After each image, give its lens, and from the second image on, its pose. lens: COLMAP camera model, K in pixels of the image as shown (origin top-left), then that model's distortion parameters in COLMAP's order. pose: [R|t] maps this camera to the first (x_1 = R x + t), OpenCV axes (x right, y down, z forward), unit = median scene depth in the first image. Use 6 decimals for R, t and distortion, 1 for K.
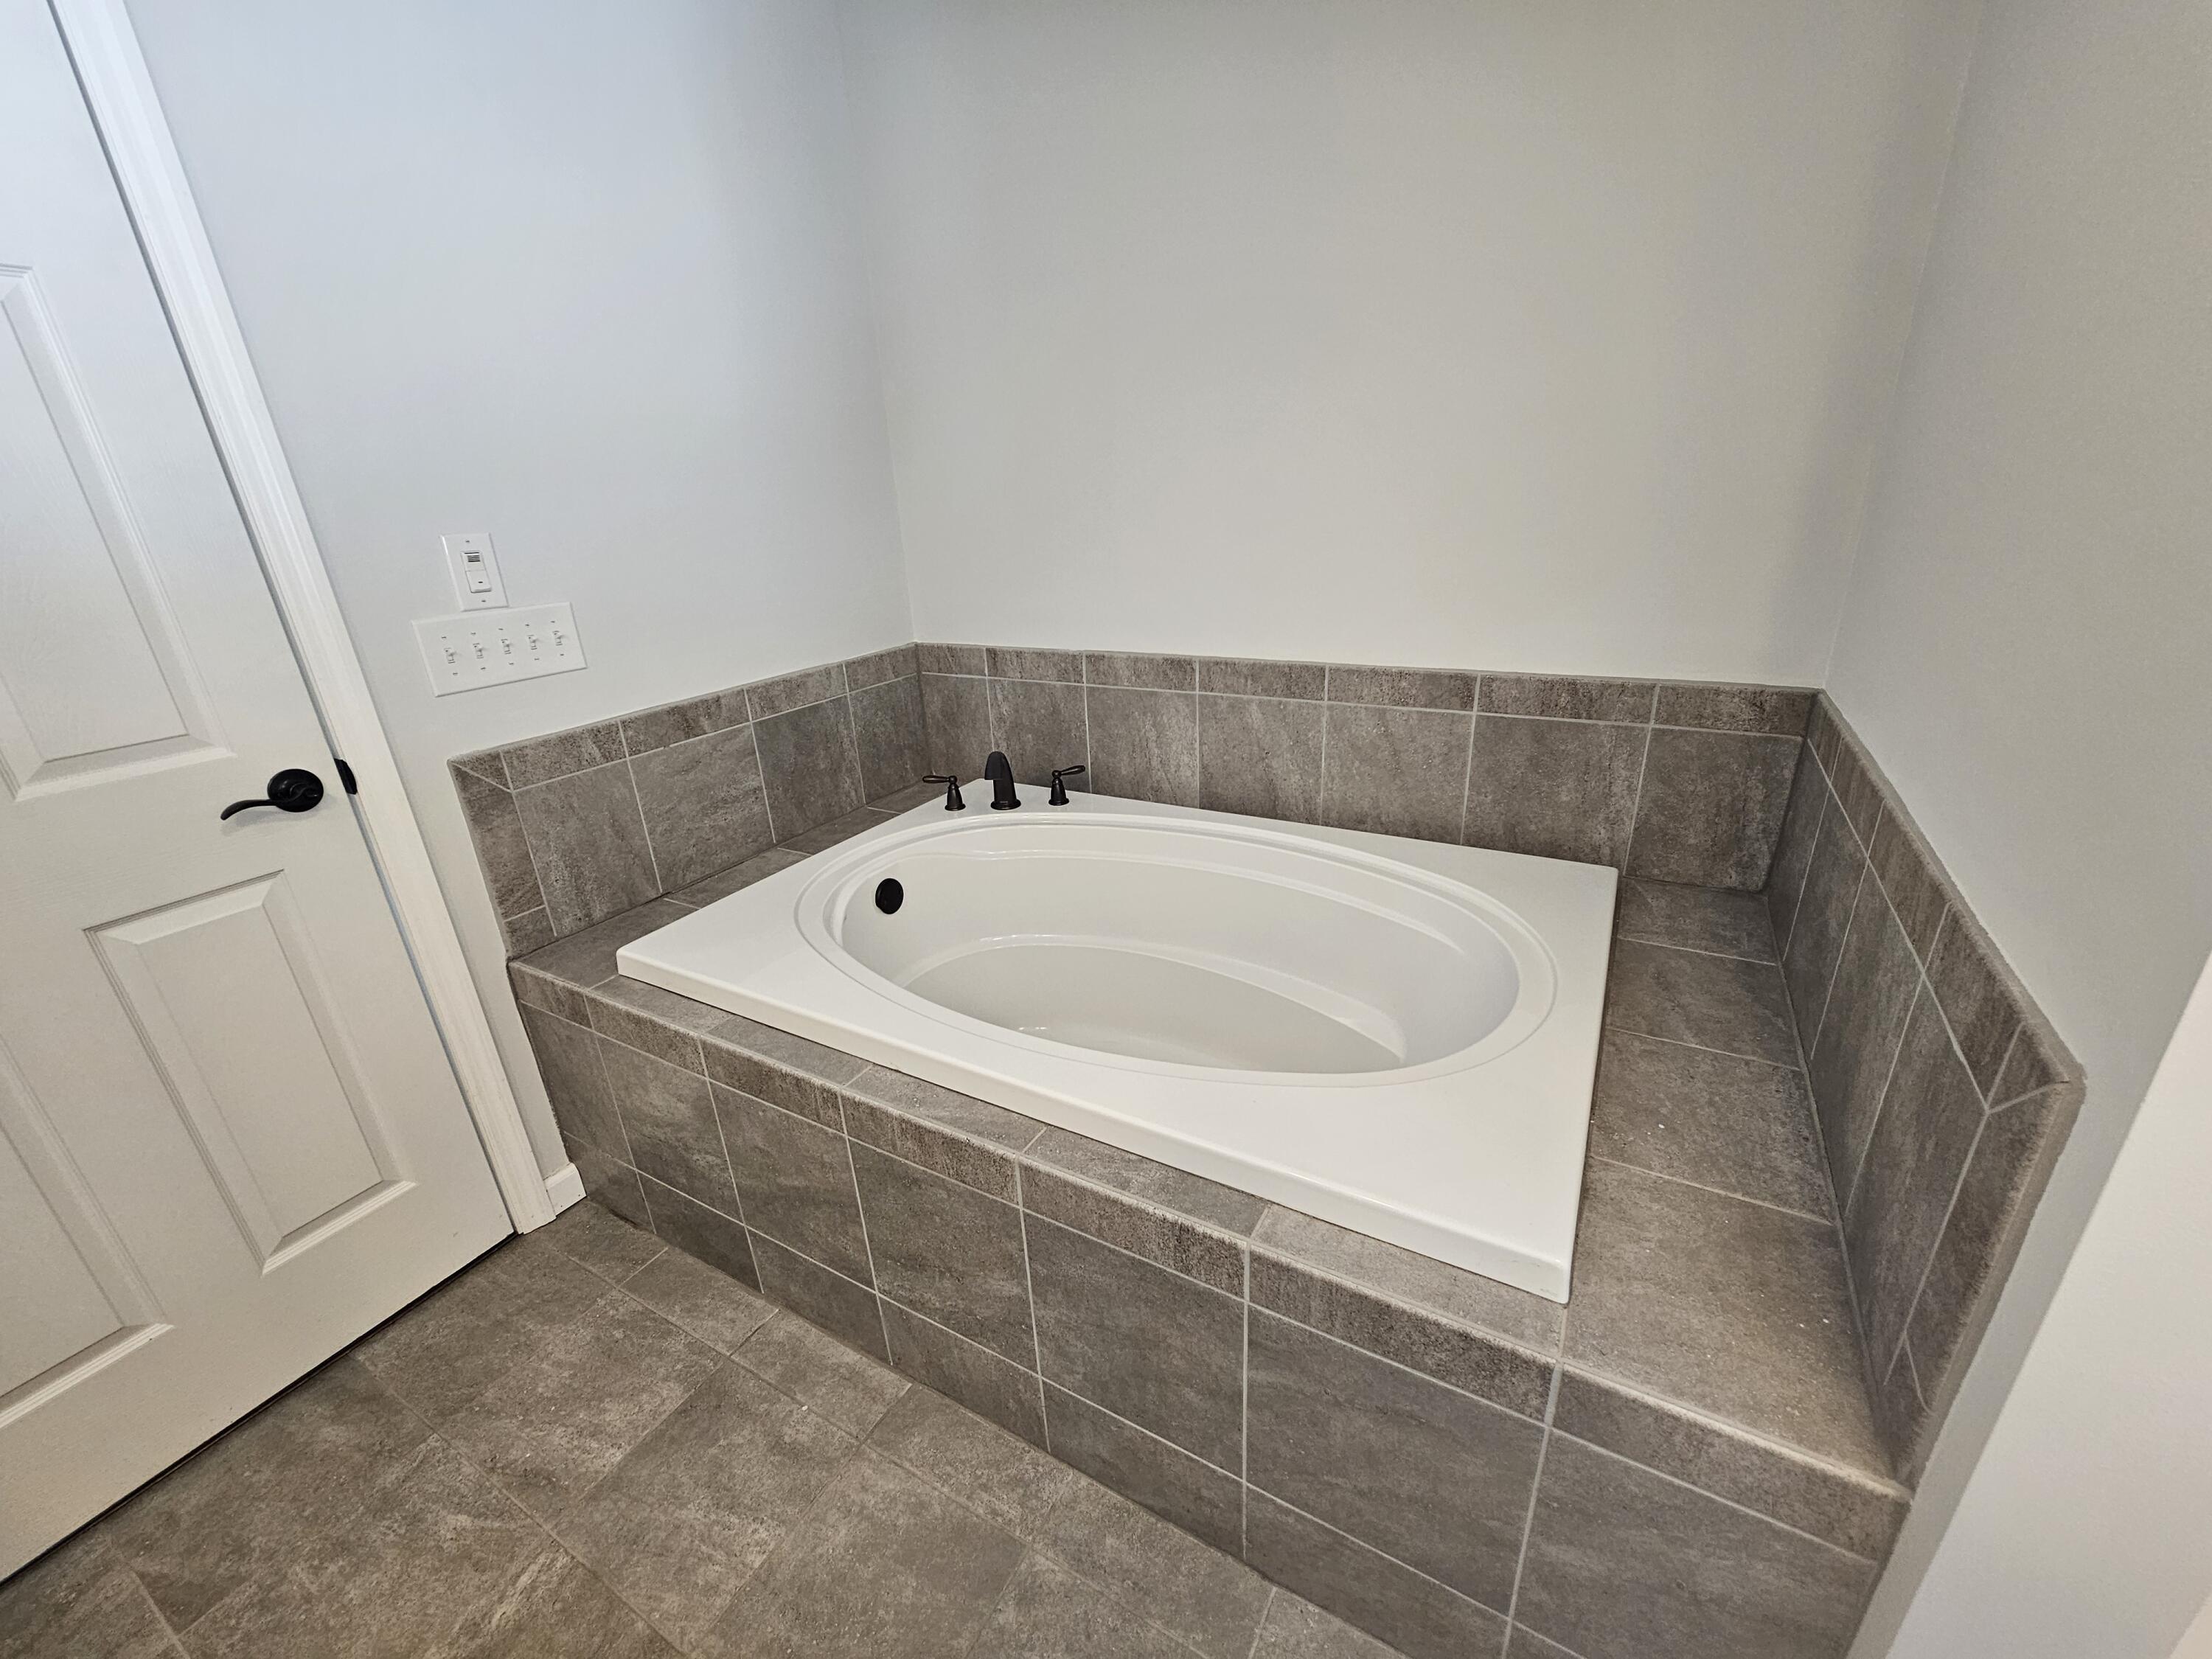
lens RADIAL K [[906.9, 0, 1106.6], [0, 906.9, 838.8], [0, 0, 1]] dist [-0.001986, -0.000283]
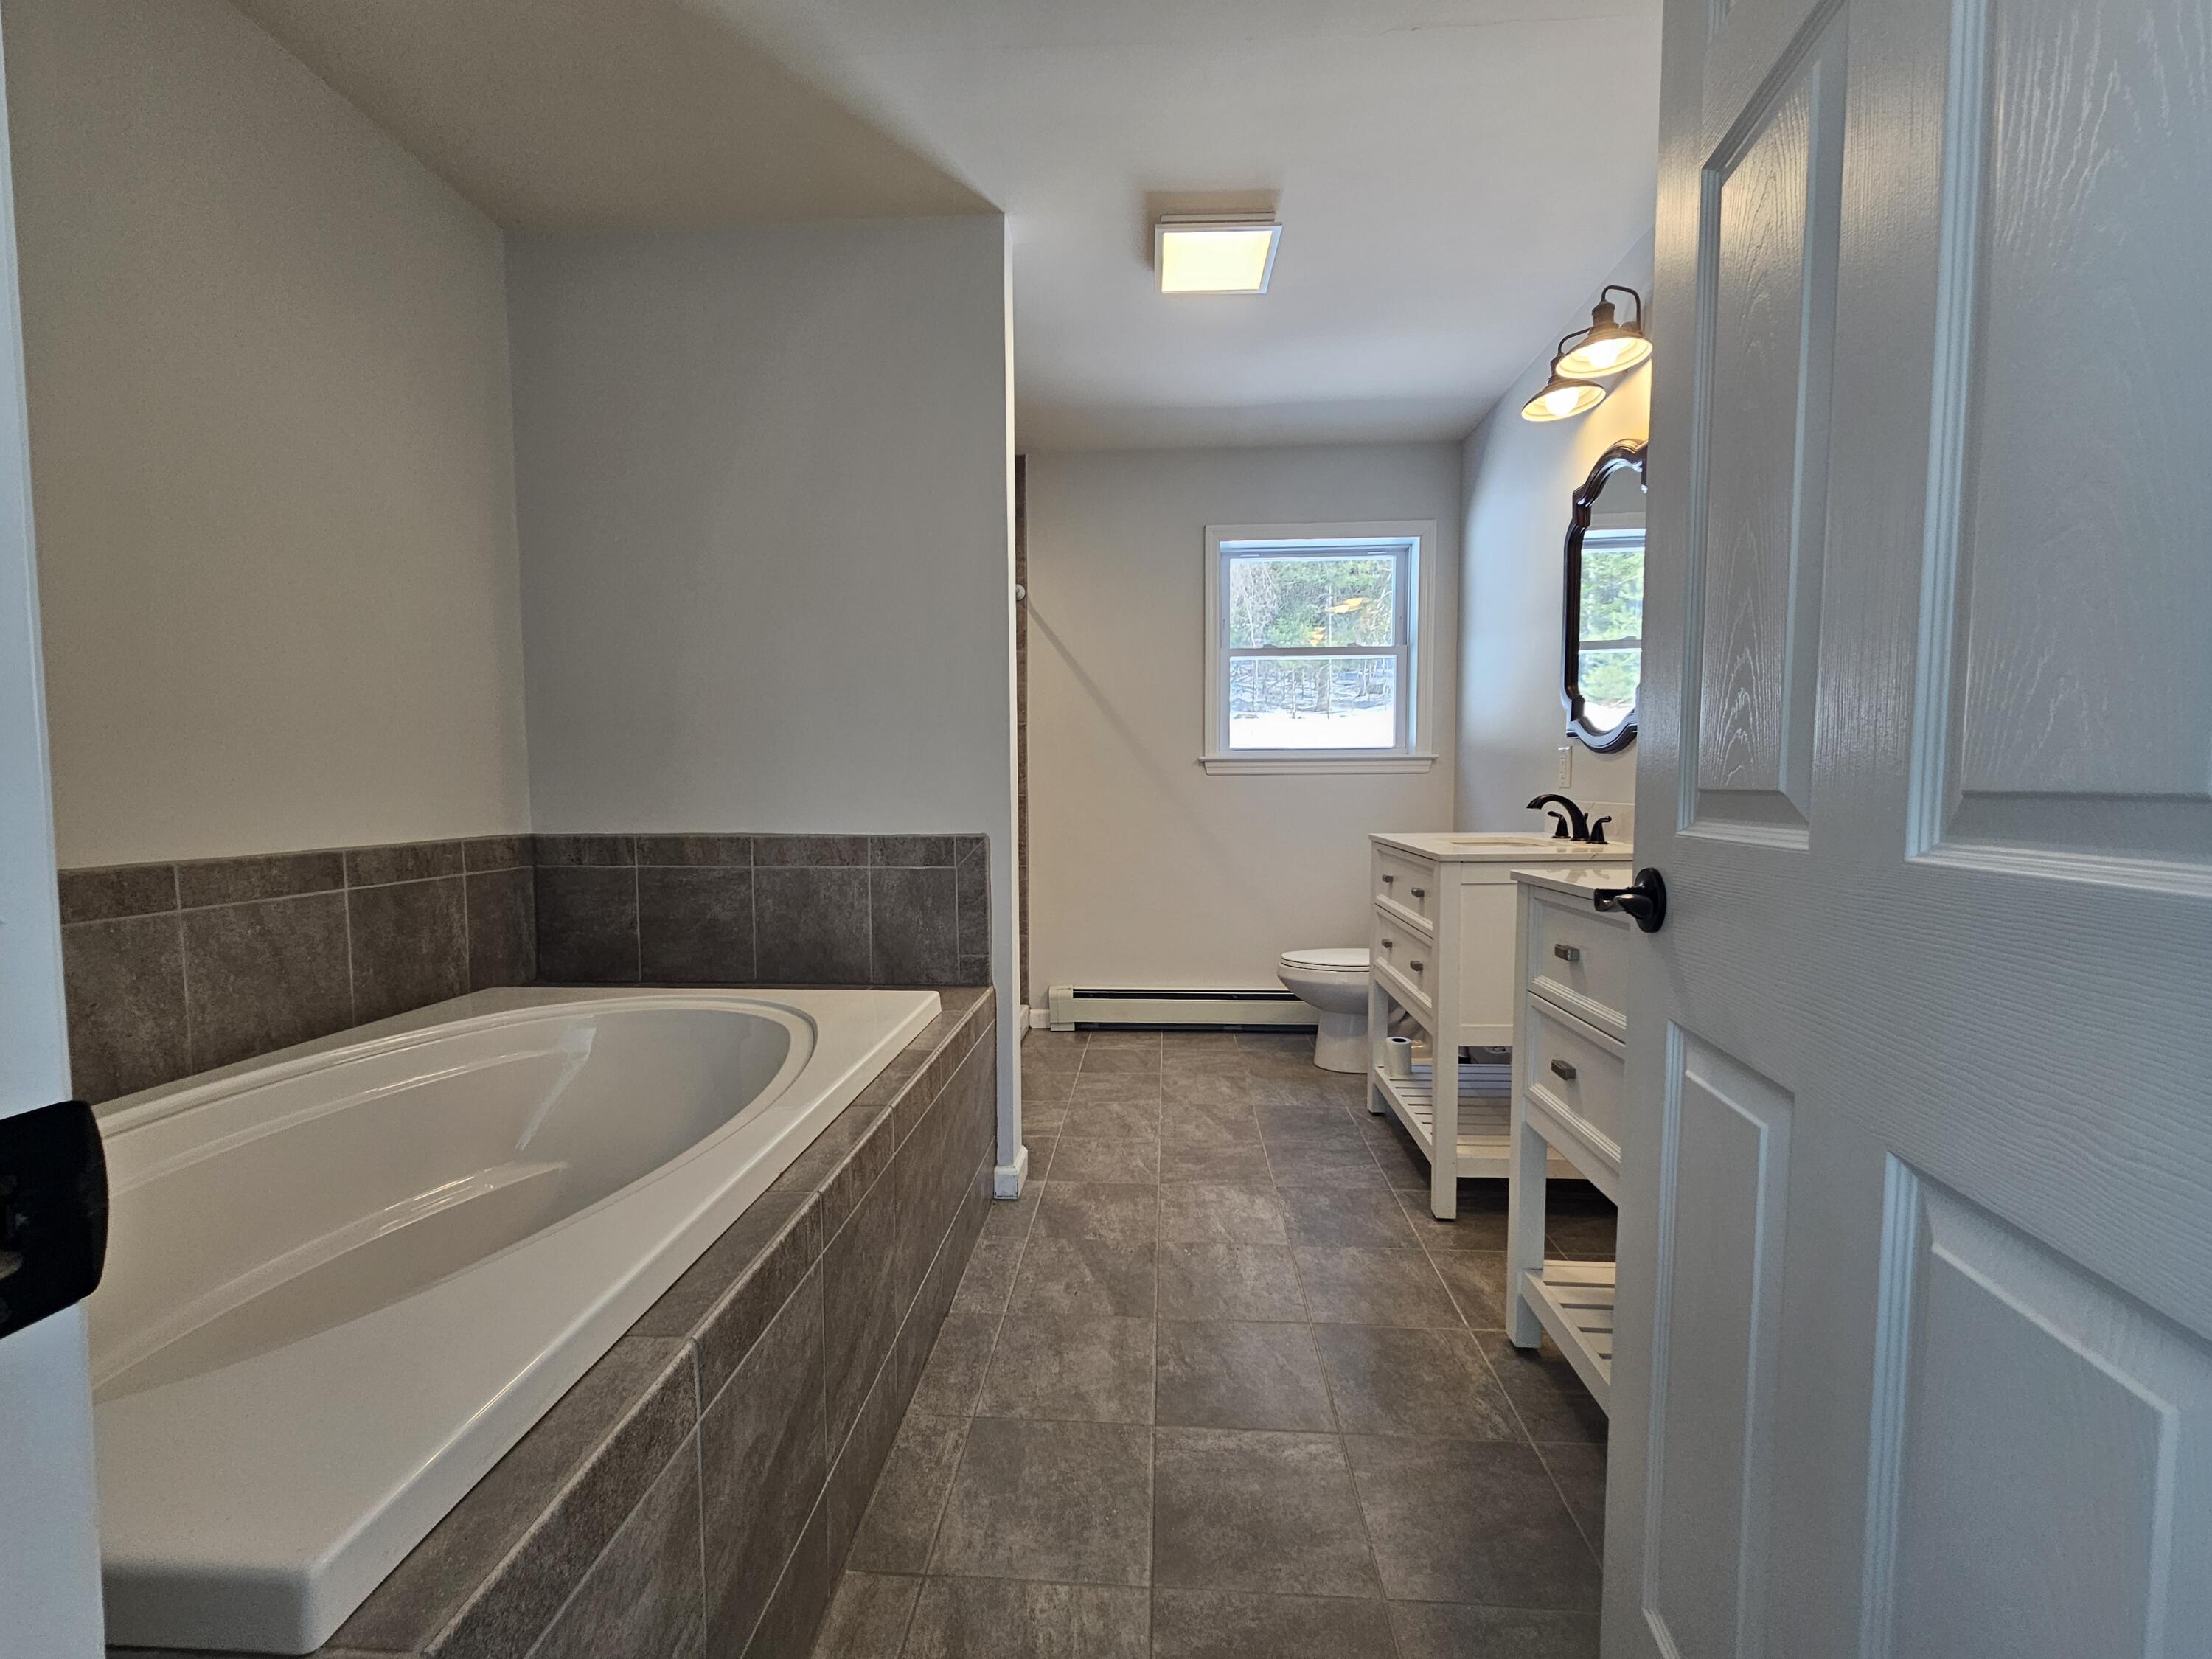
lens RADIAL K [[906.9, 0, 1106.6], [0, 906.9, 838.8], [0, 0, 1]] dist [-0.001986, -0.000283]
pose [[-0.441250, -0.004657, 0.897372, -0.884393], [0.348099, 0.920799, 0.175944, -0.076981], [-0.827119, 0.390009, -0.404682, 0.715220]]
